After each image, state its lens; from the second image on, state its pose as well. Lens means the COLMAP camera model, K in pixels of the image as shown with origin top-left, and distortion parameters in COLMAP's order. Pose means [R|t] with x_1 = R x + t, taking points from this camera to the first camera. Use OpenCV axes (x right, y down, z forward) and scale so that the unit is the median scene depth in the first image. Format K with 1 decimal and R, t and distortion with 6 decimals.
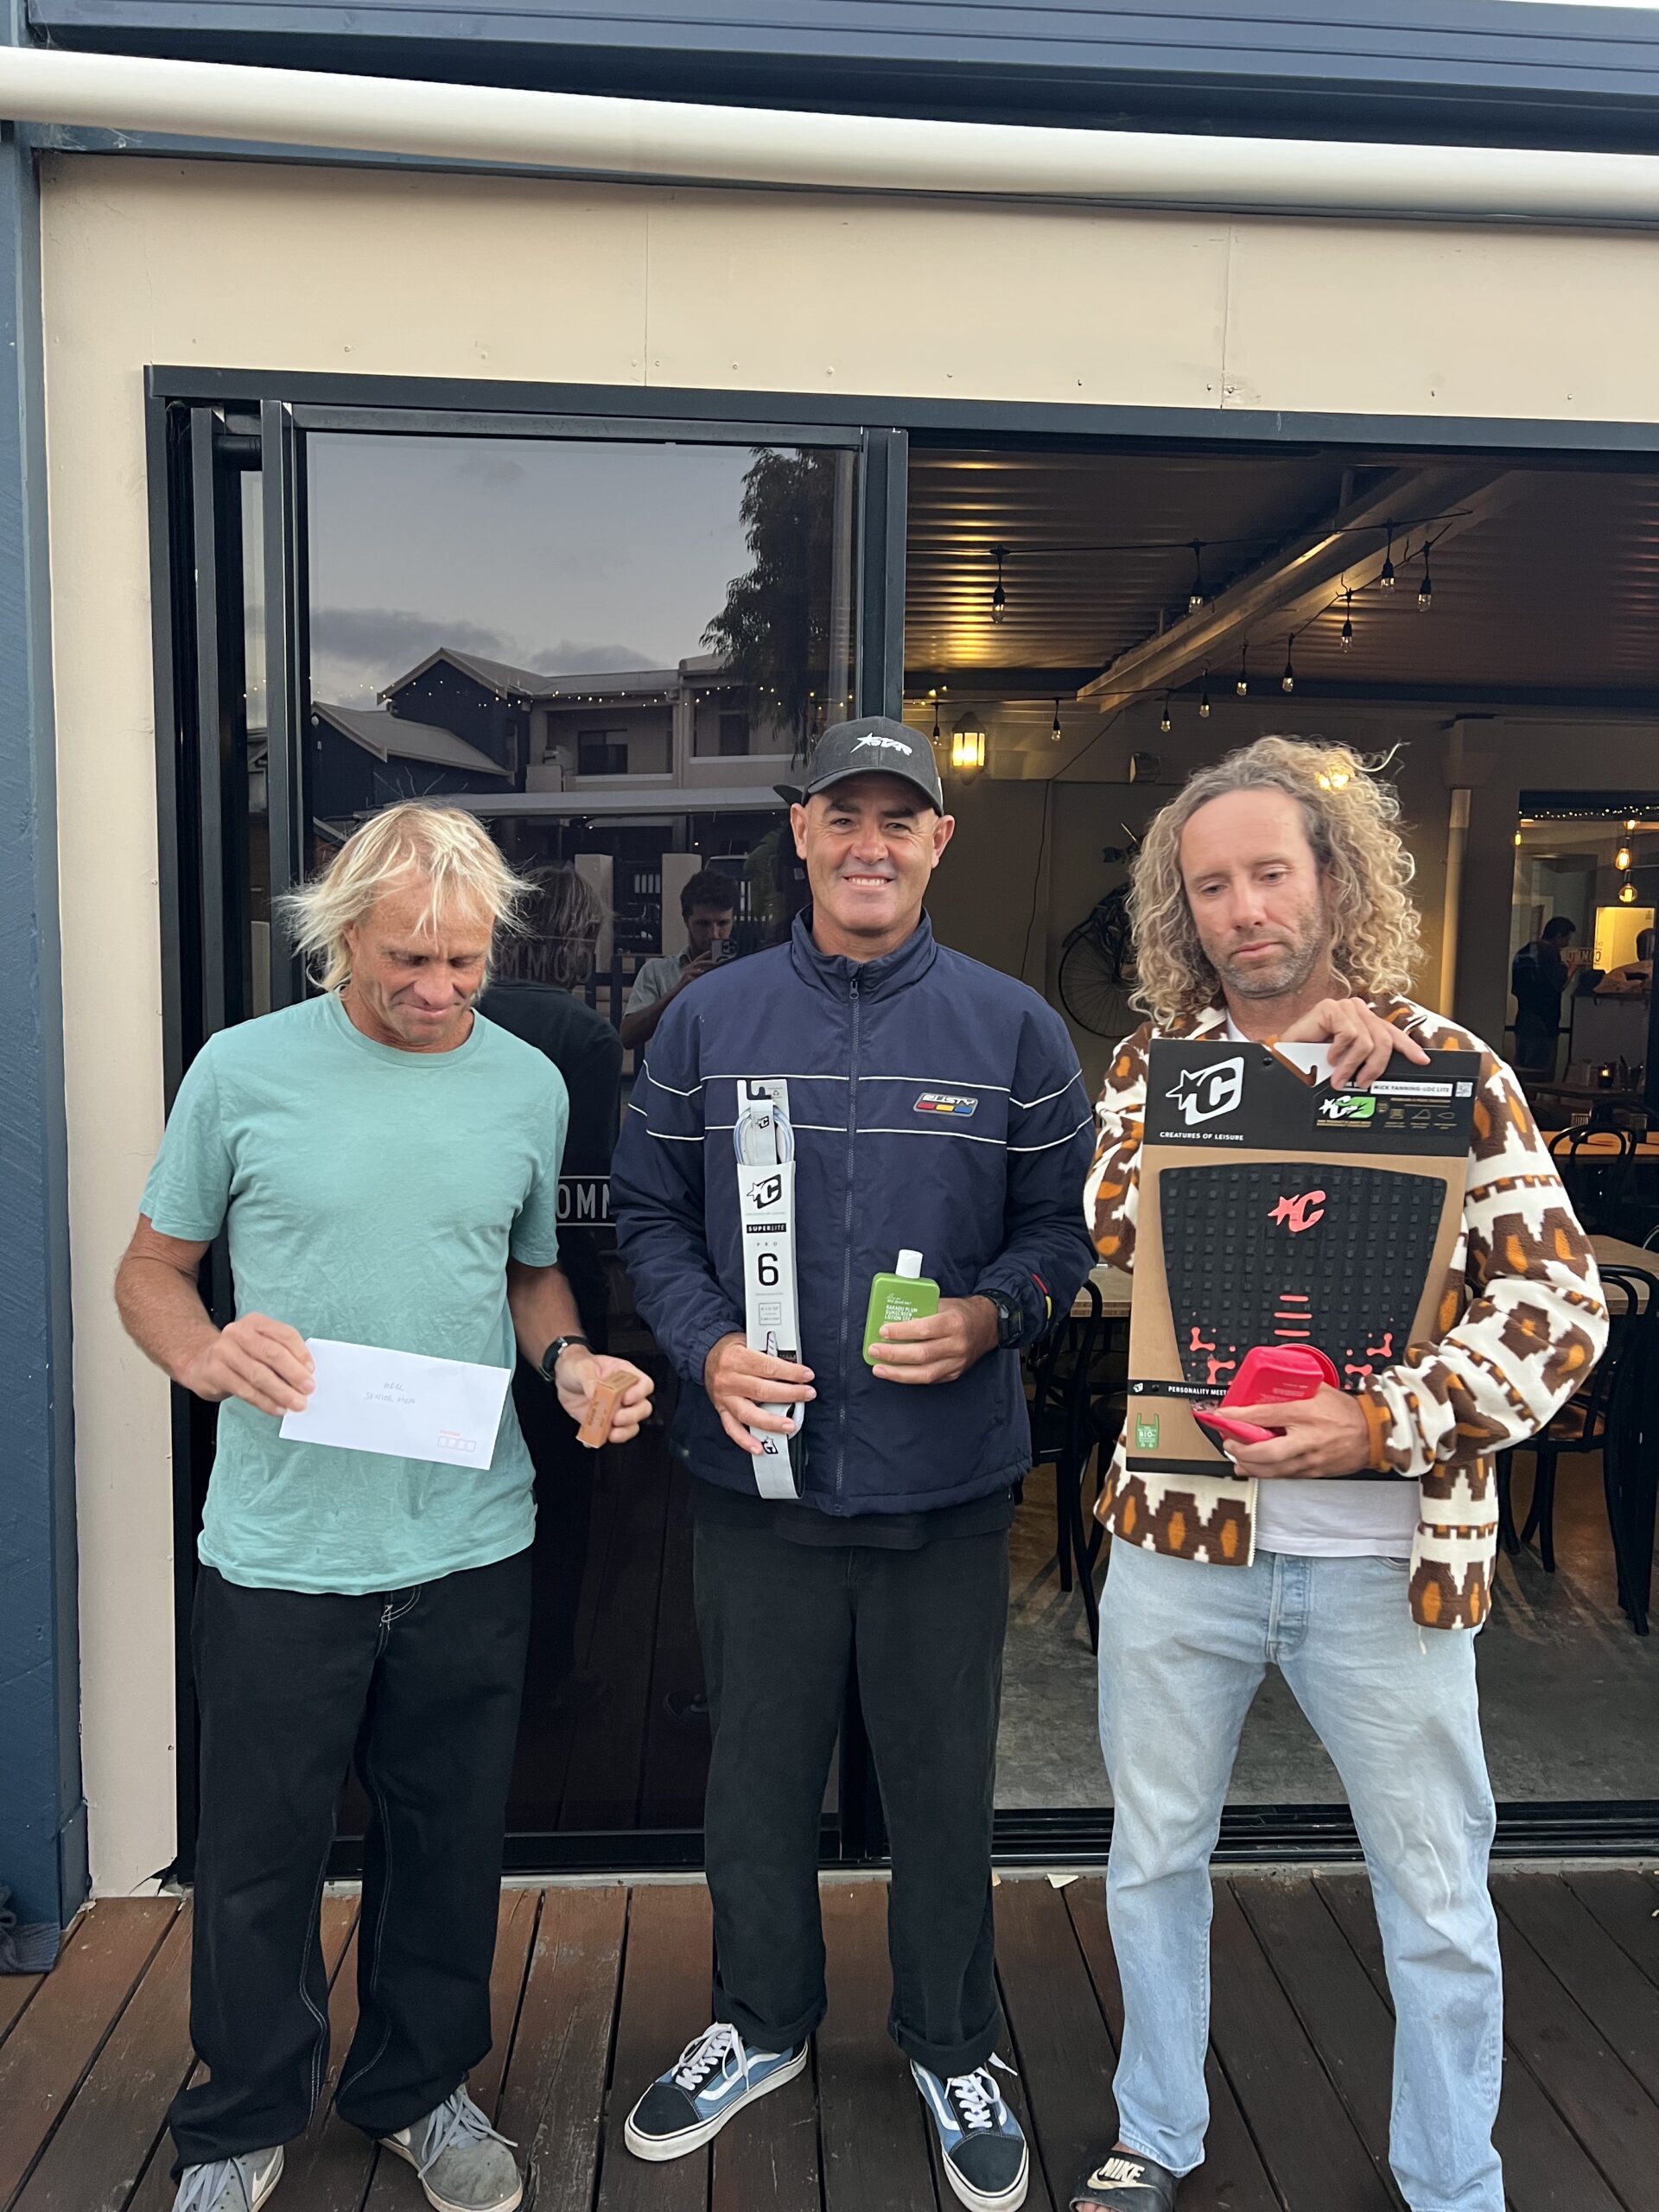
lens RADIAL K [[1685.2, 0, 831.6], [0, 1685.2, 1095.2], [0, 0, 1]] dist [0.045402, -0.046464]
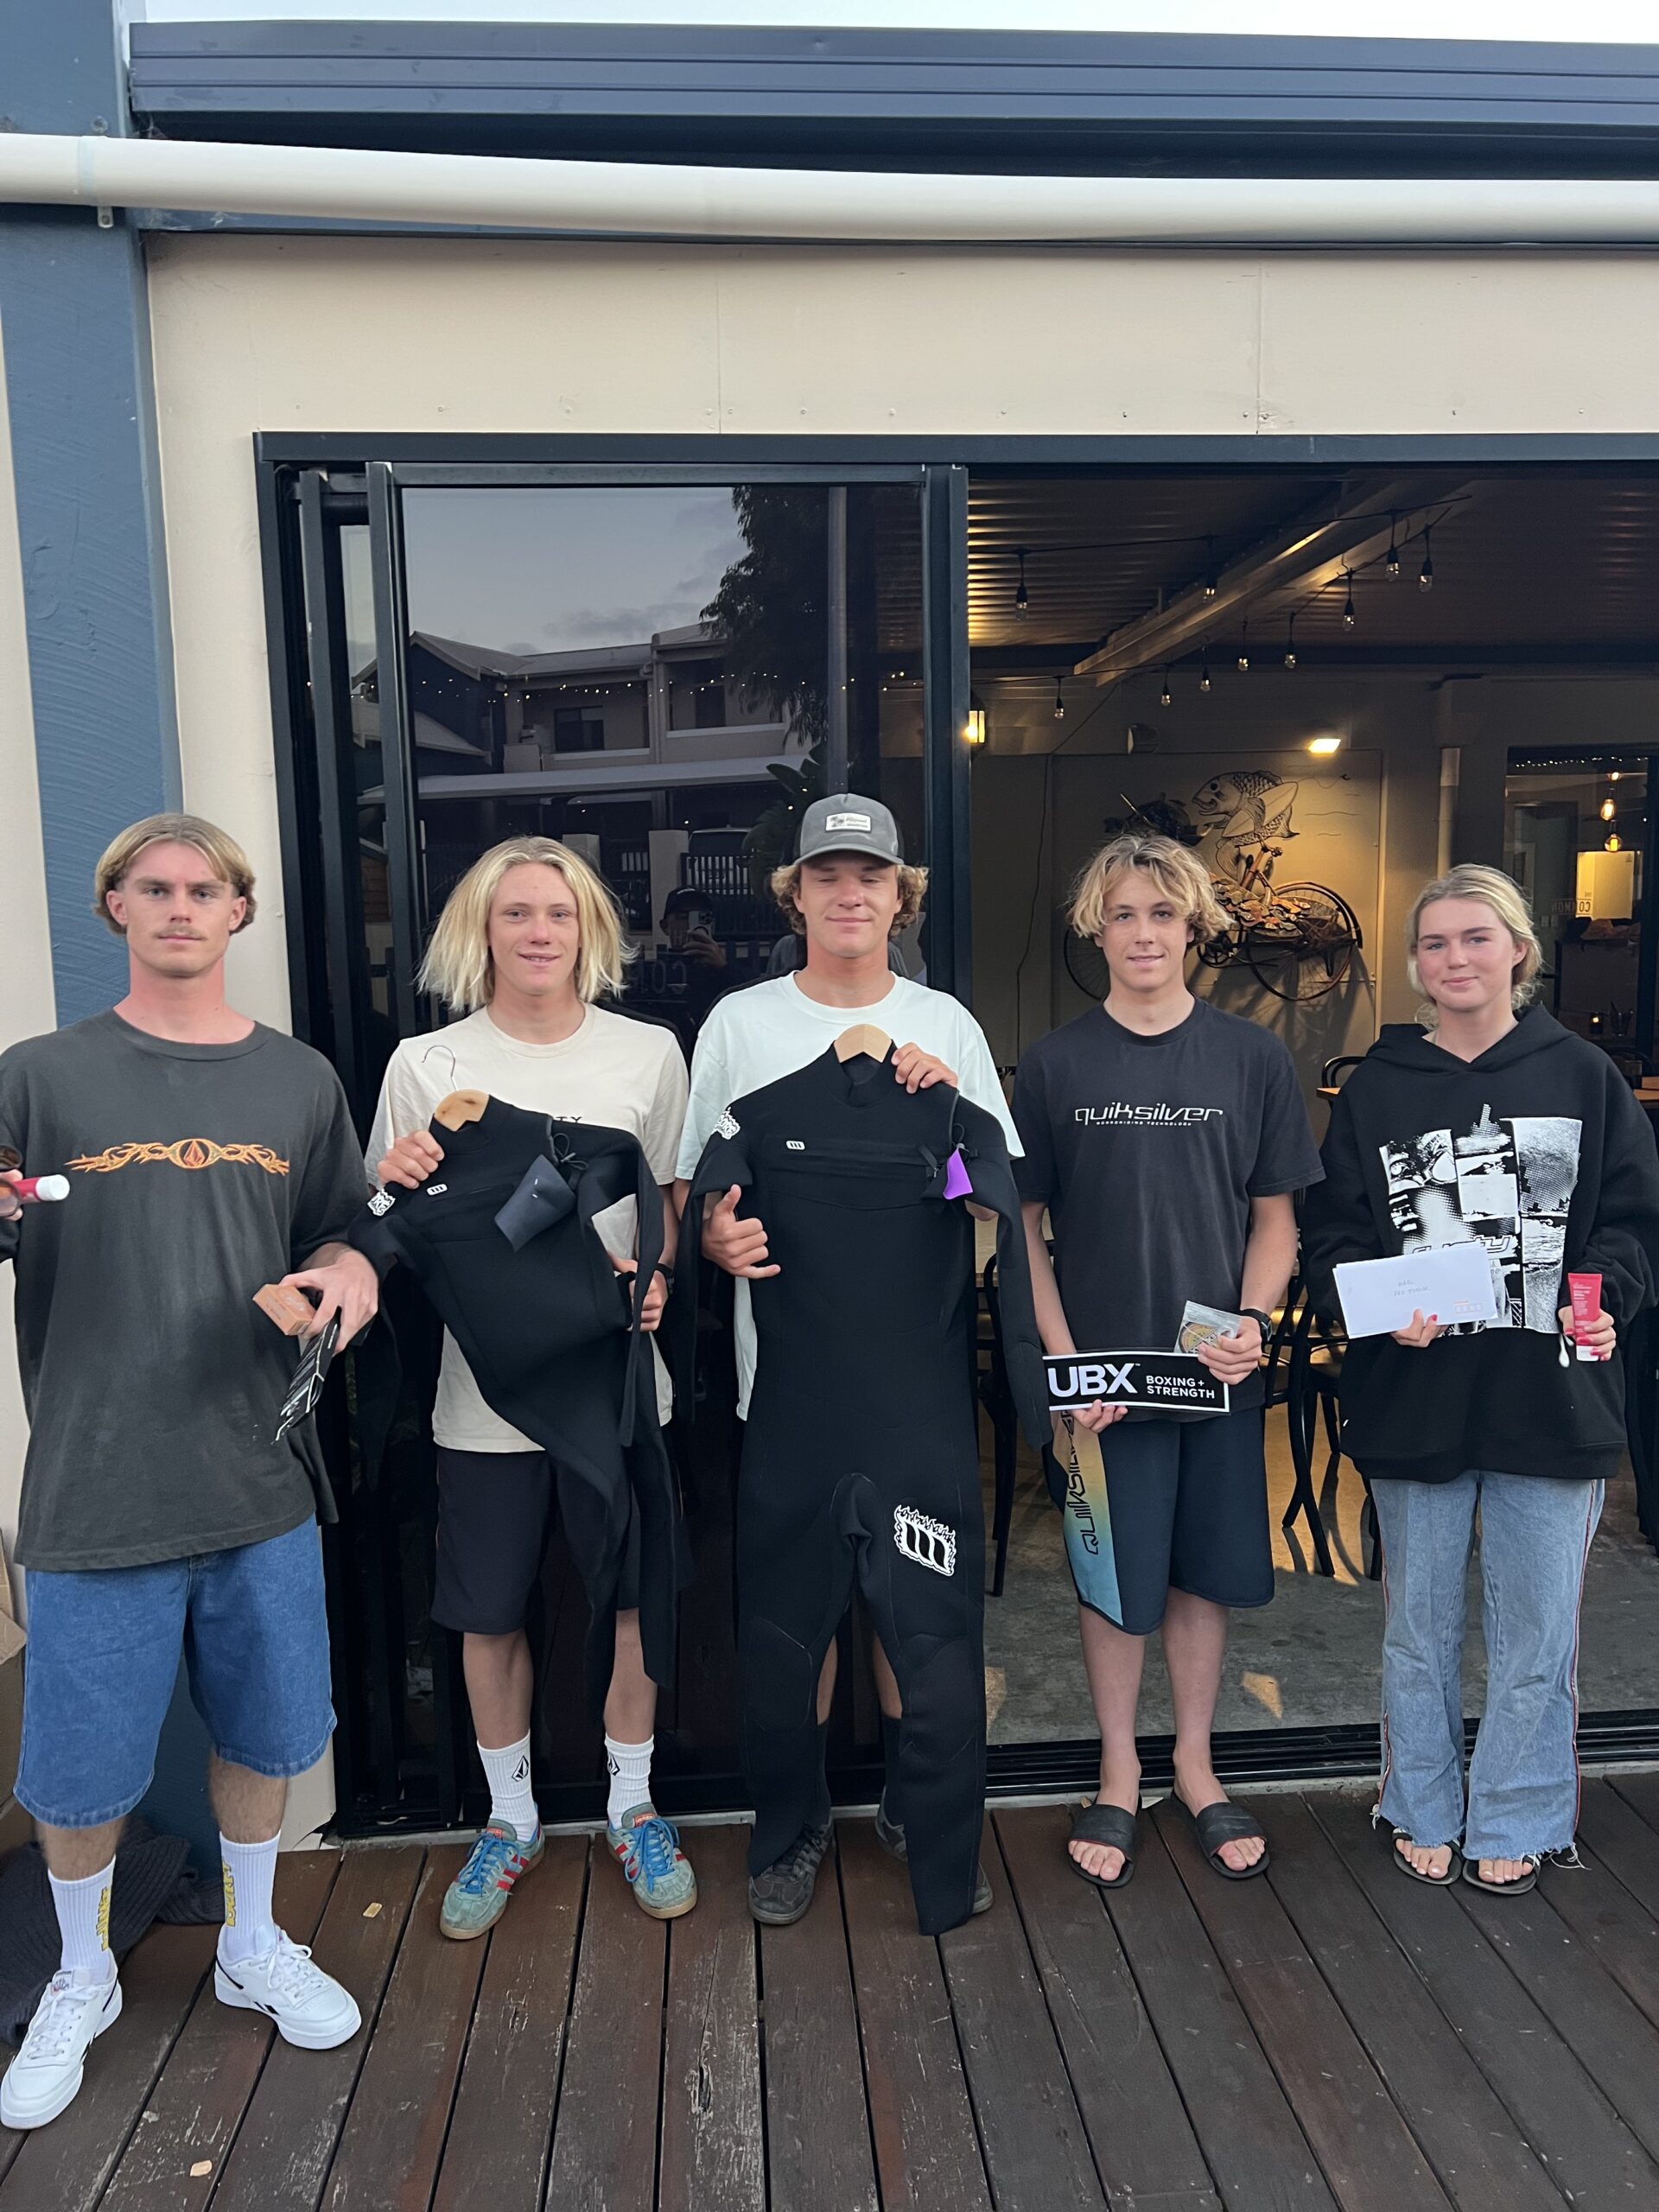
lens RADIAL K [[1686.1, 0, 829.5], [0, 1686.1, 1106.0], [0, 0, 1]] dist [0.041162, -0.042886]
pose [[0.999230, -0.038183, 0.009028, -0.040875], [0.037932, 0.998927, 0.026571, -0.012569], [-0.010033, -0.026208, 0.999606, -0.048103]]
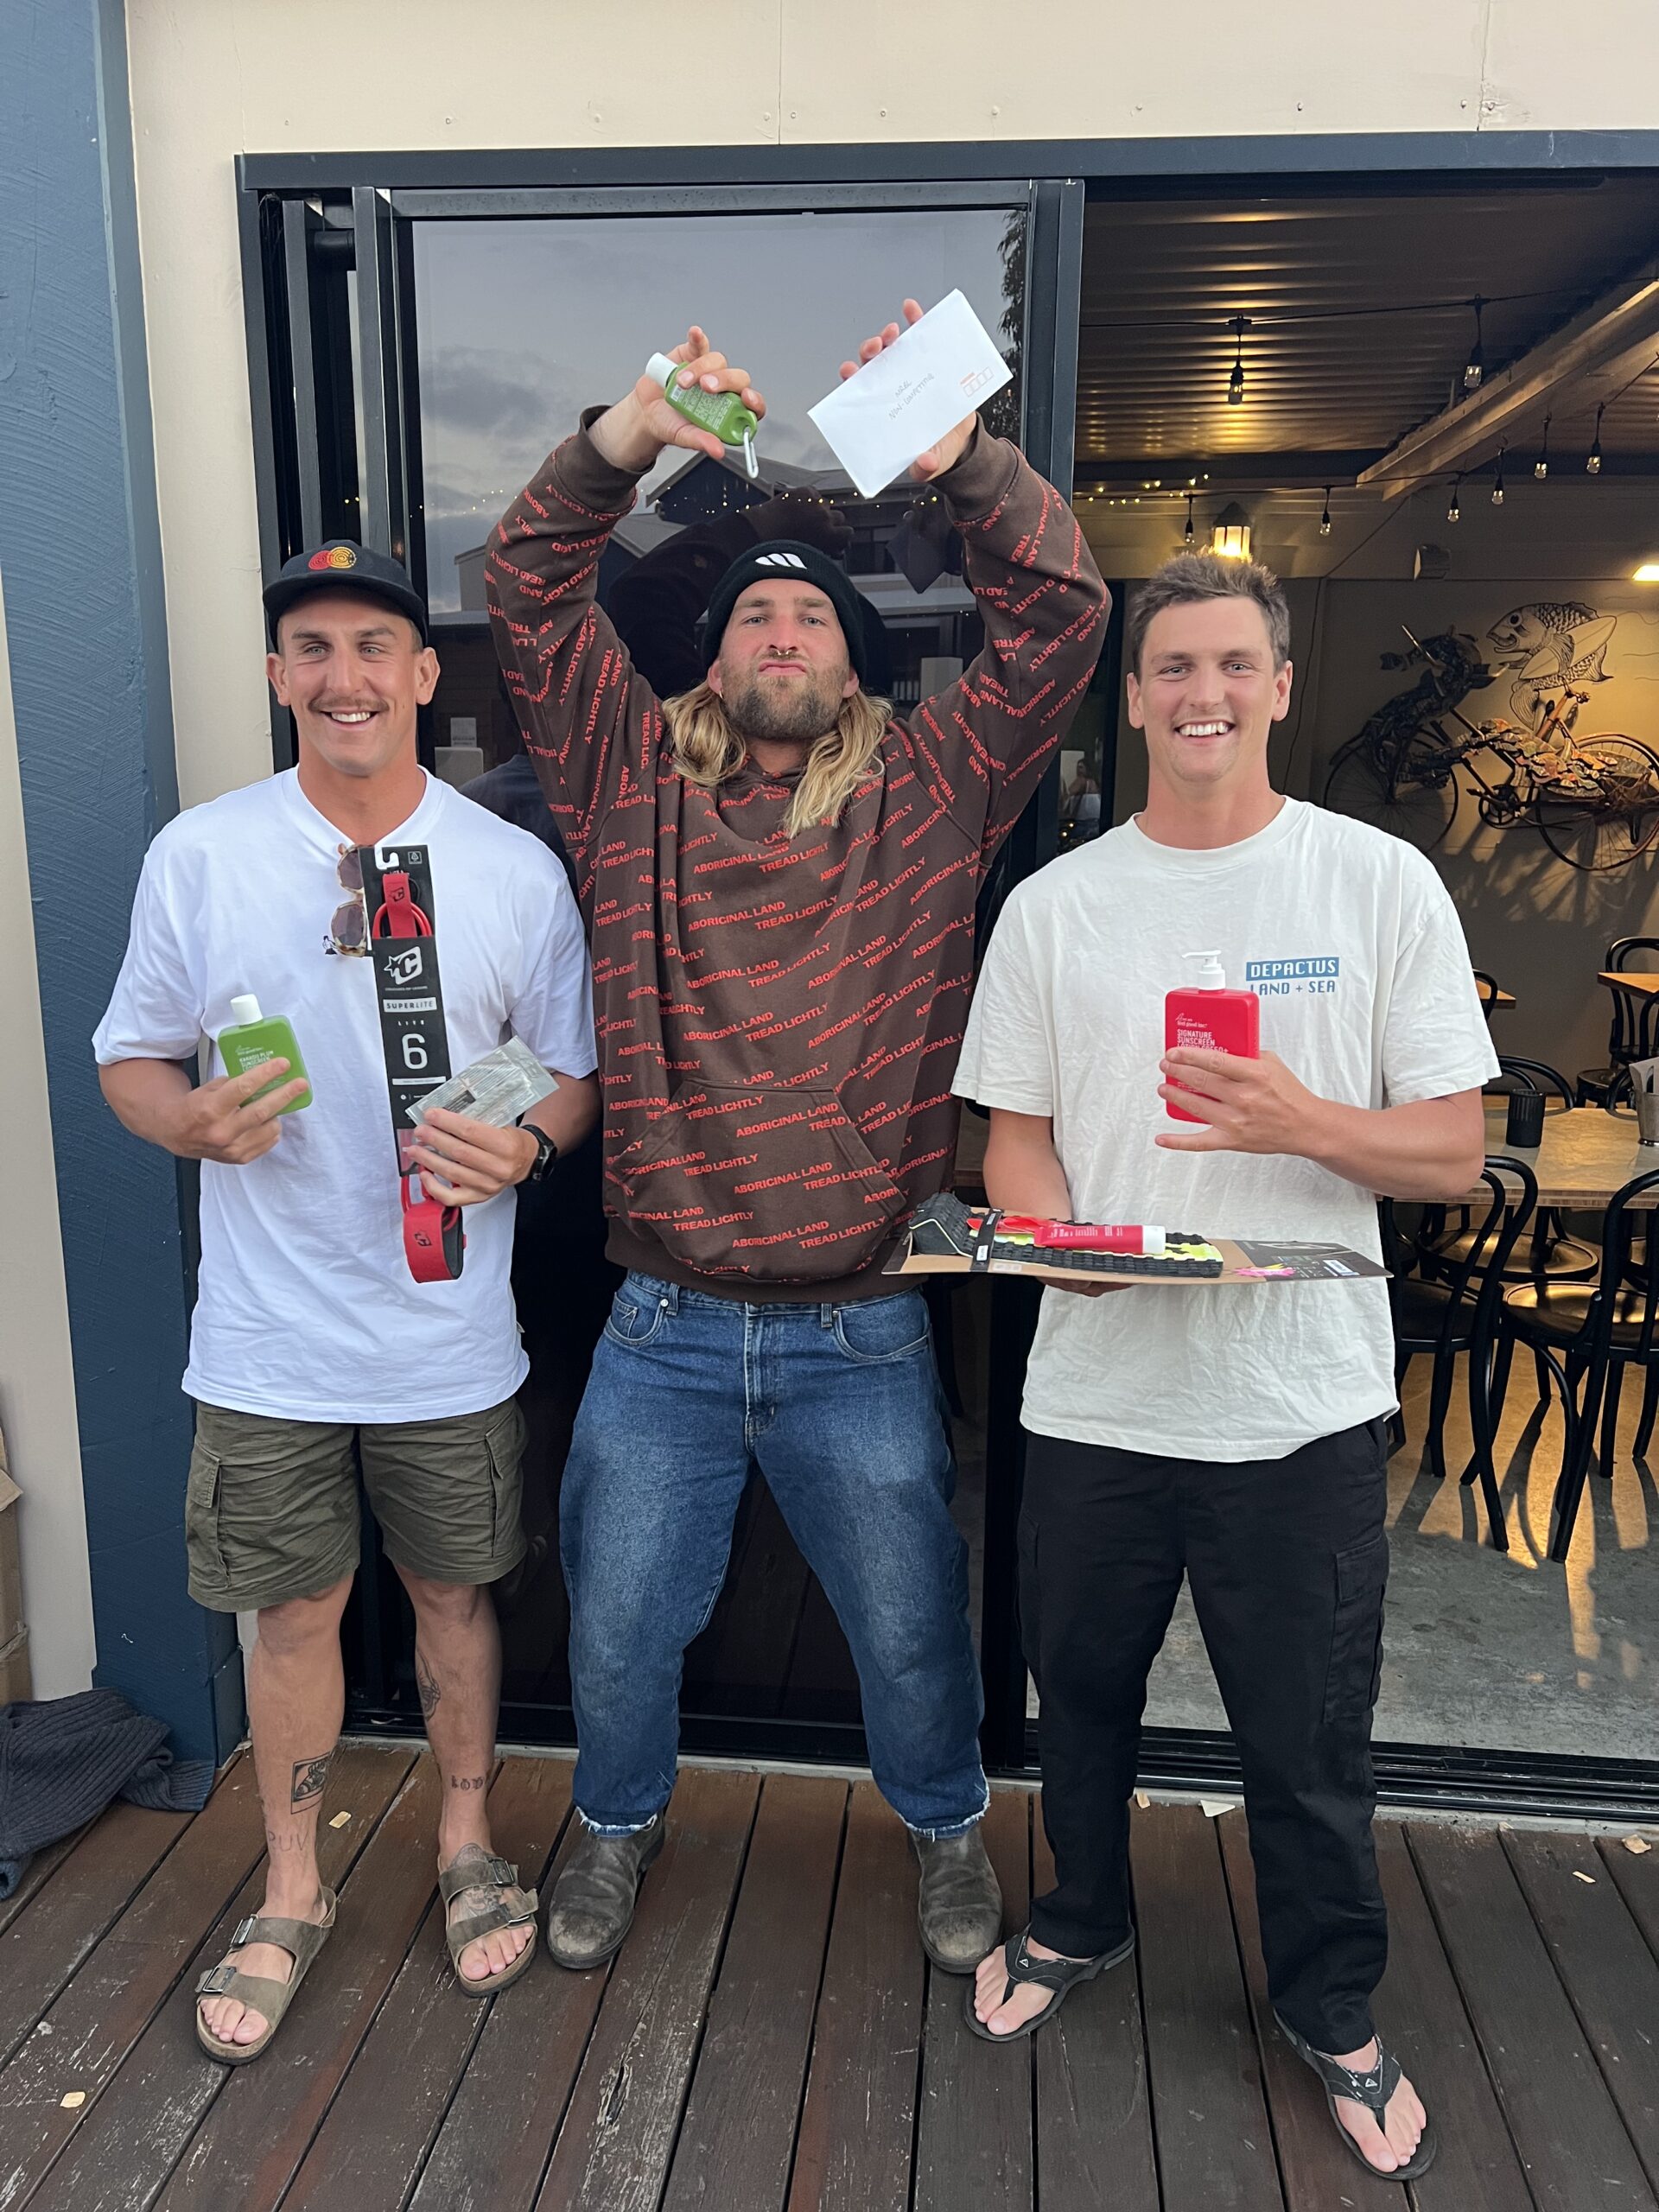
lens RADIAL K [[1686.1, 0, 829.5], [0, 1686.1, 1106.0], [0, 0, 1]] dist [0.041162, -0.042886]
pose [[0.986896, 0.029926, -0.158560, 0.041234], [-0.010885, 0.992760, 0.119622, -0.022143], [0.160992, -0.116328, 0.980076, 0.061037]]
